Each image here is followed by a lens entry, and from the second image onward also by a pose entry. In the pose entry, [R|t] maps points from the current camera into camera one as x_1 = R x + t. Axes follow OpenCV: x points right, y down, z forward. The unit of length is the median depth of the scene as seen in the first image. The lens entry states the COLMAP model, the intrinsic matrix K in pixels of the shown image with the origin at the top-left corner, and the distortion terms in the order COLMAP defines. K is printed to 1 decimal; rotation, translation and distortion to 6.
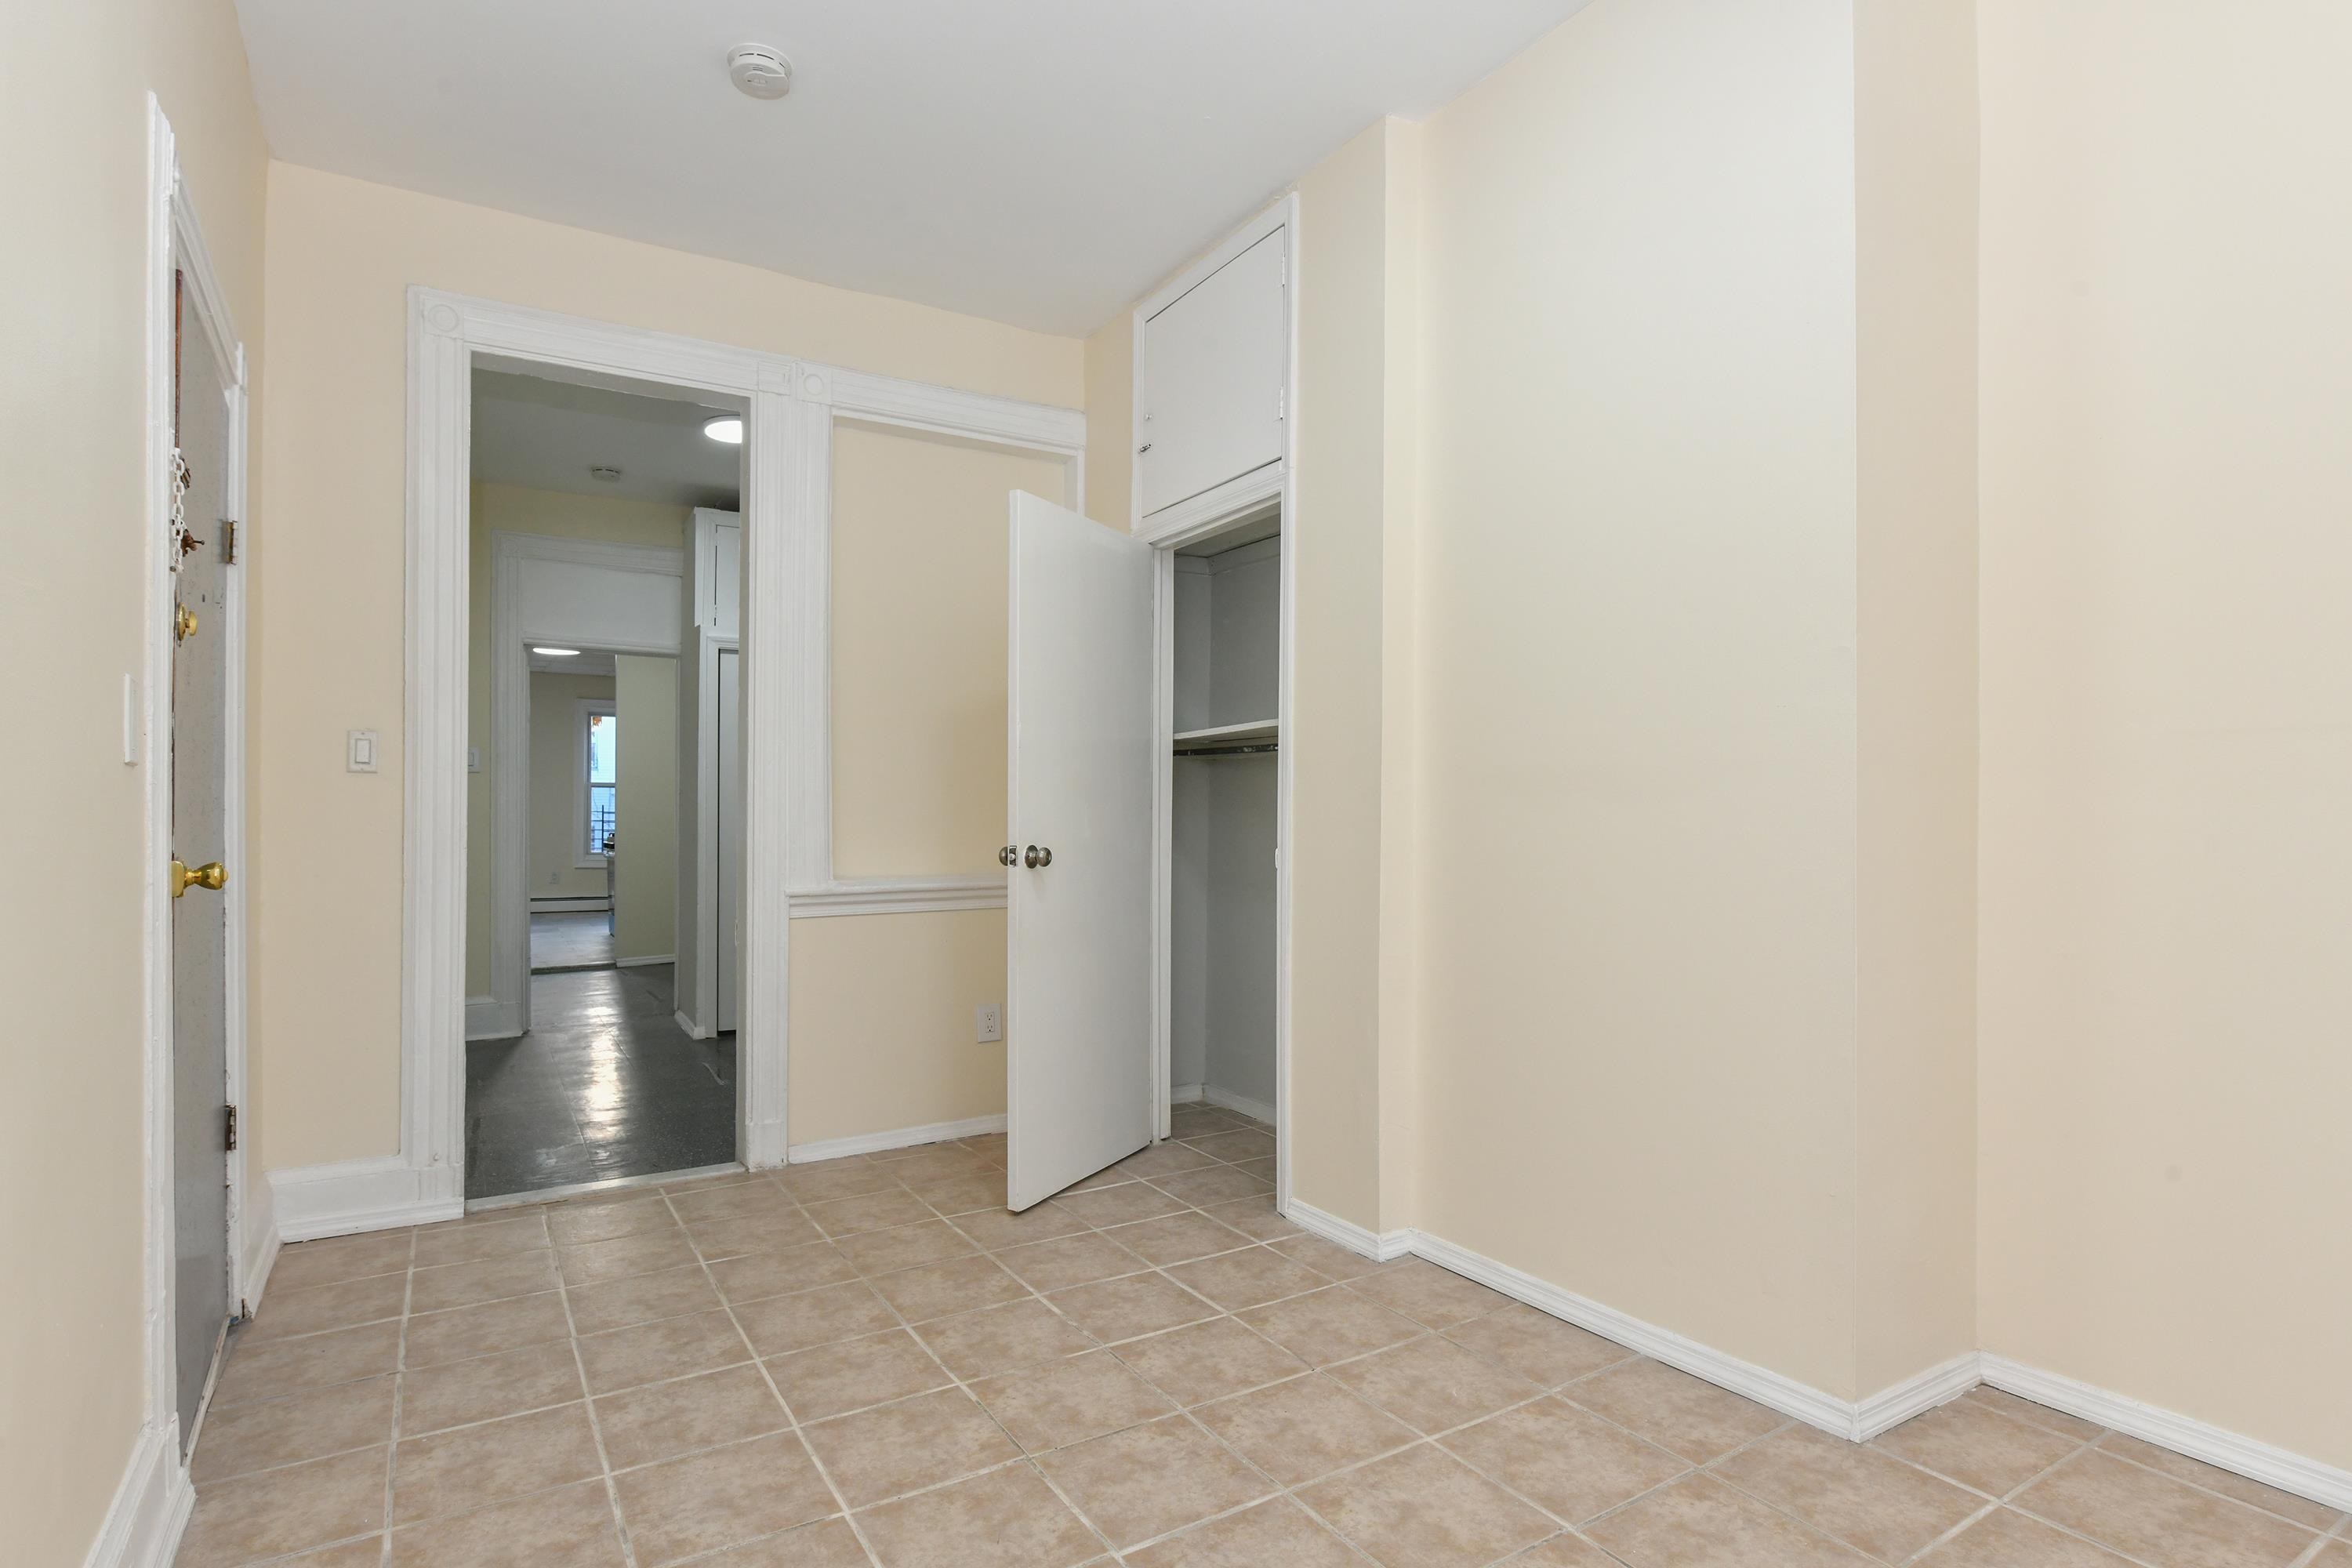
lens RADIAL K [[1189.0, 0, 1174.1], [0, 1189.0, 810.8], [0, 0, 1]] dist [-0.004542, -0.002415]
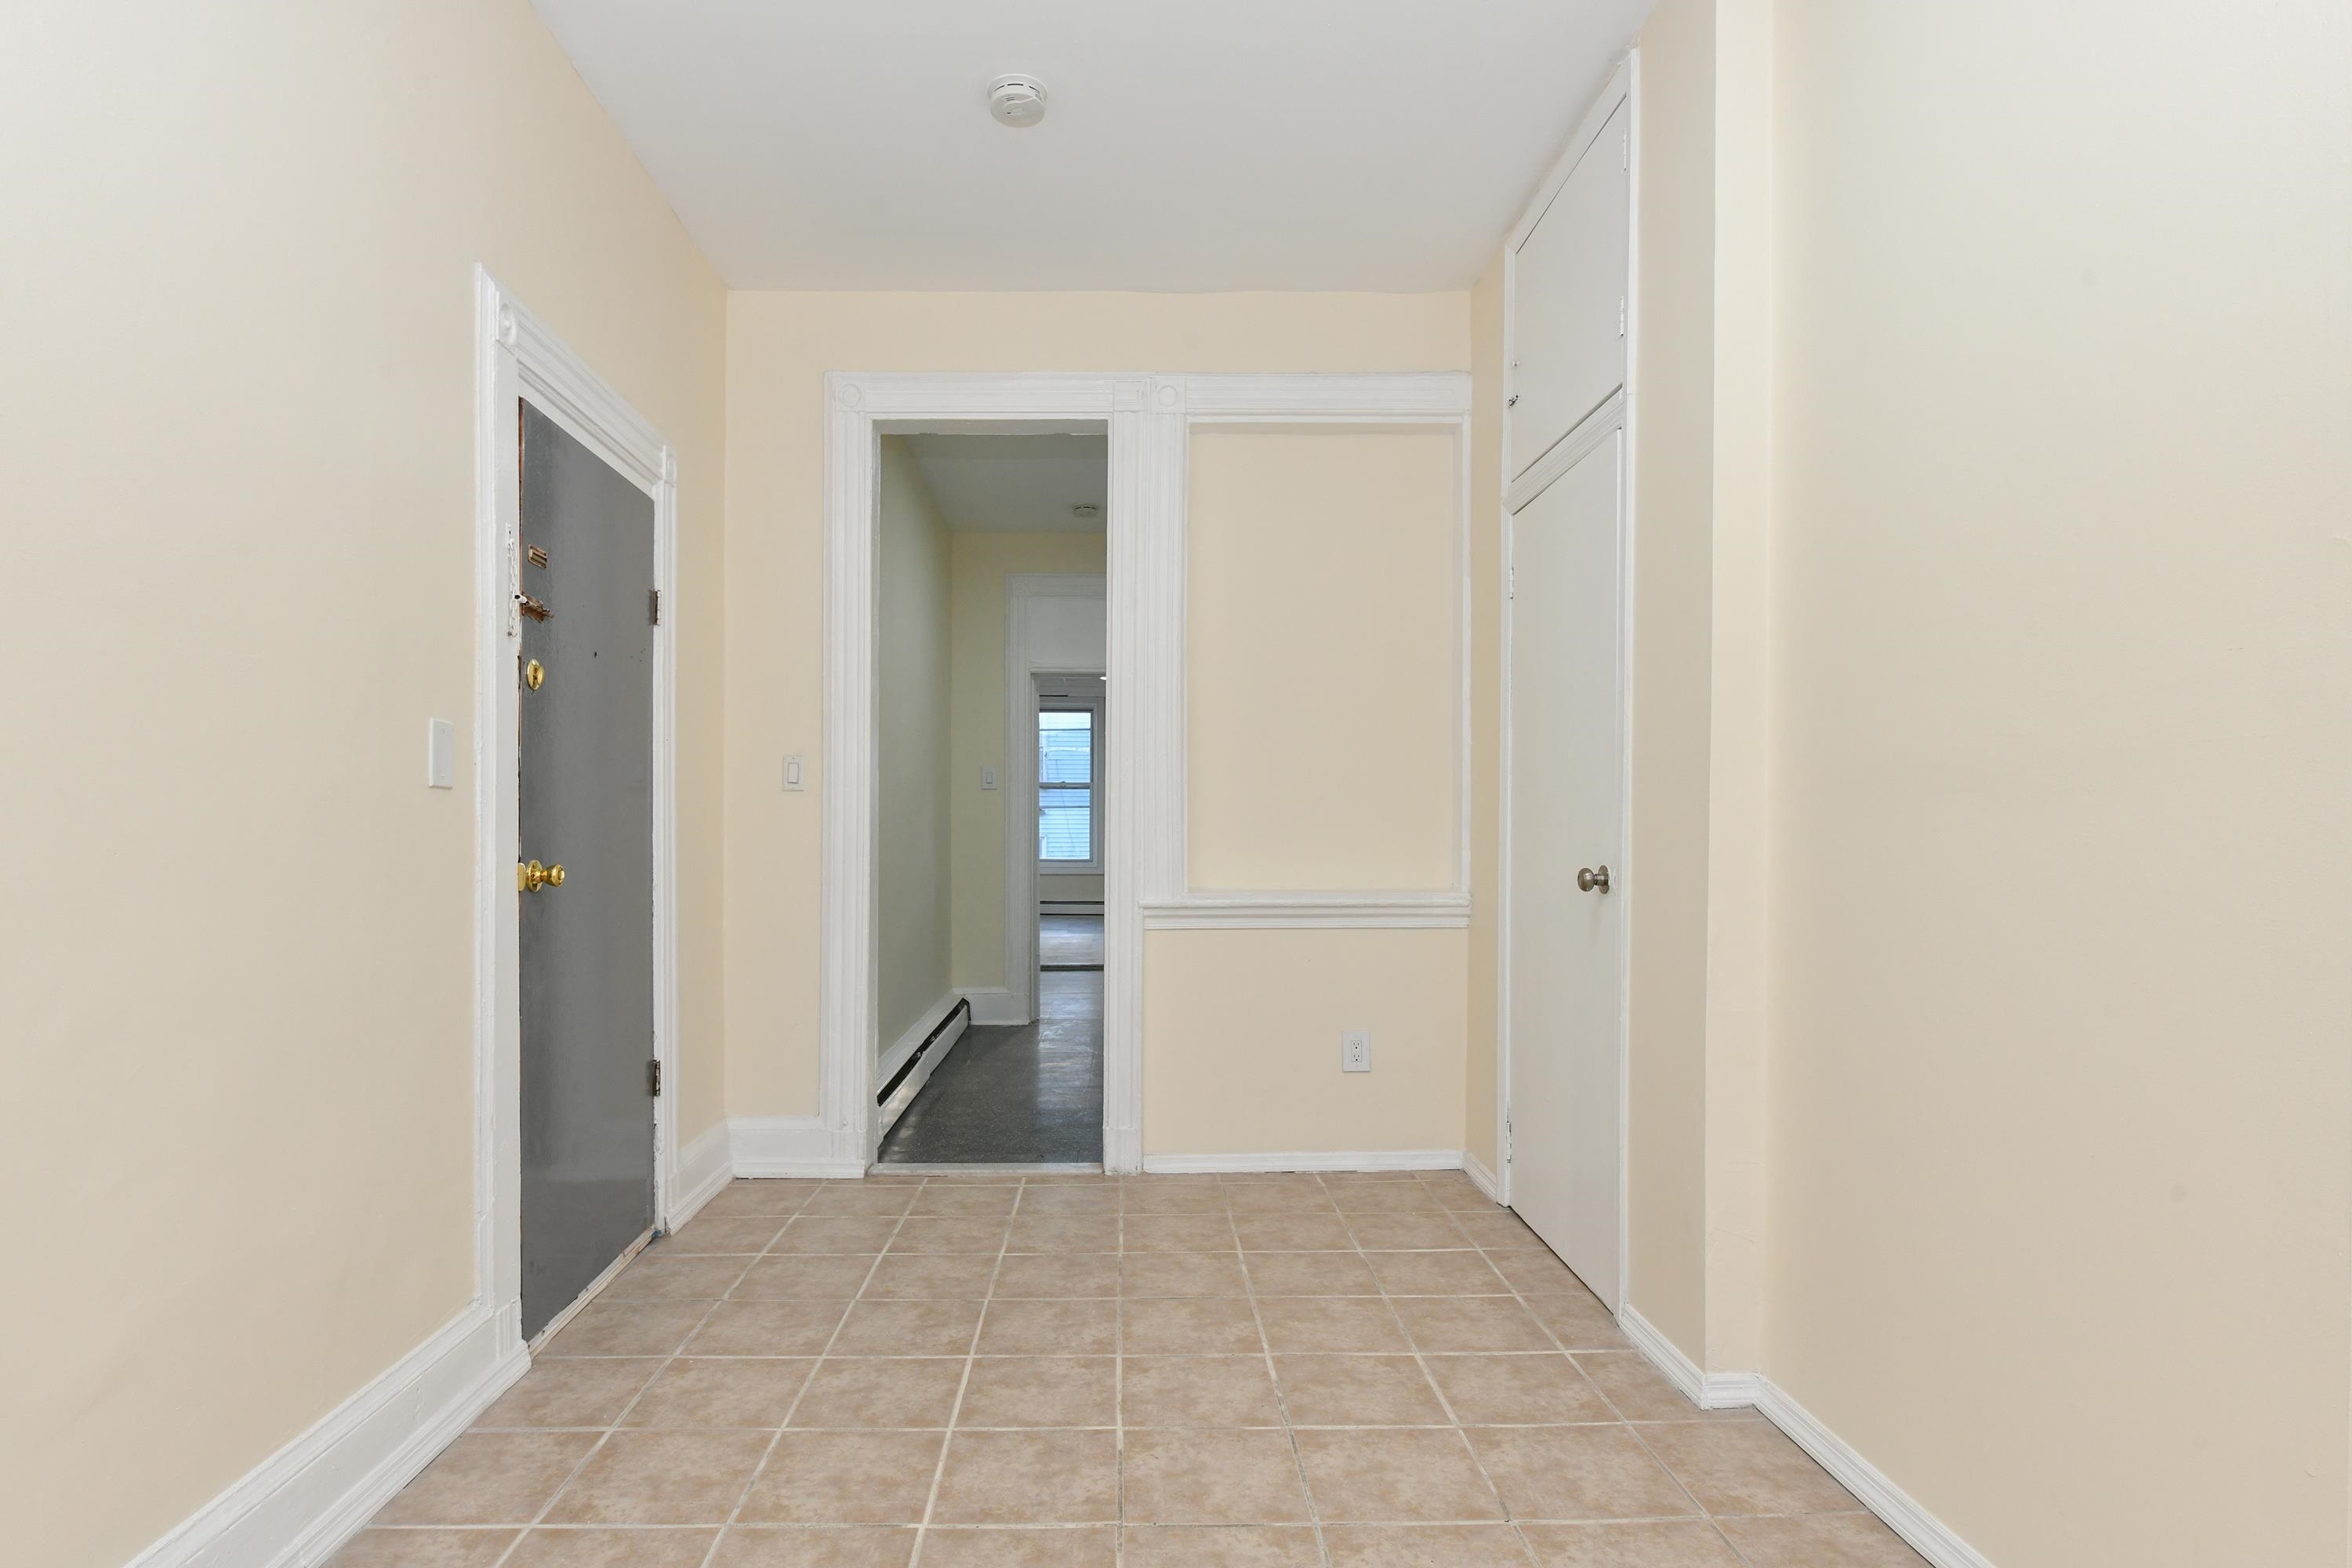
lens RADIAL K [[1222.1, 0, 1166.4], [0, 1222.1, 826.8], [0, 0, 1]] dist [-0.000535, -0.008433]
pose [[0.861326, 0.000613, -0.508052, 0.297220], [0.001240, 0.999994, 0.003308, -0.000202], [0.508051, -0.003479, 0.861320, 0.155546]]
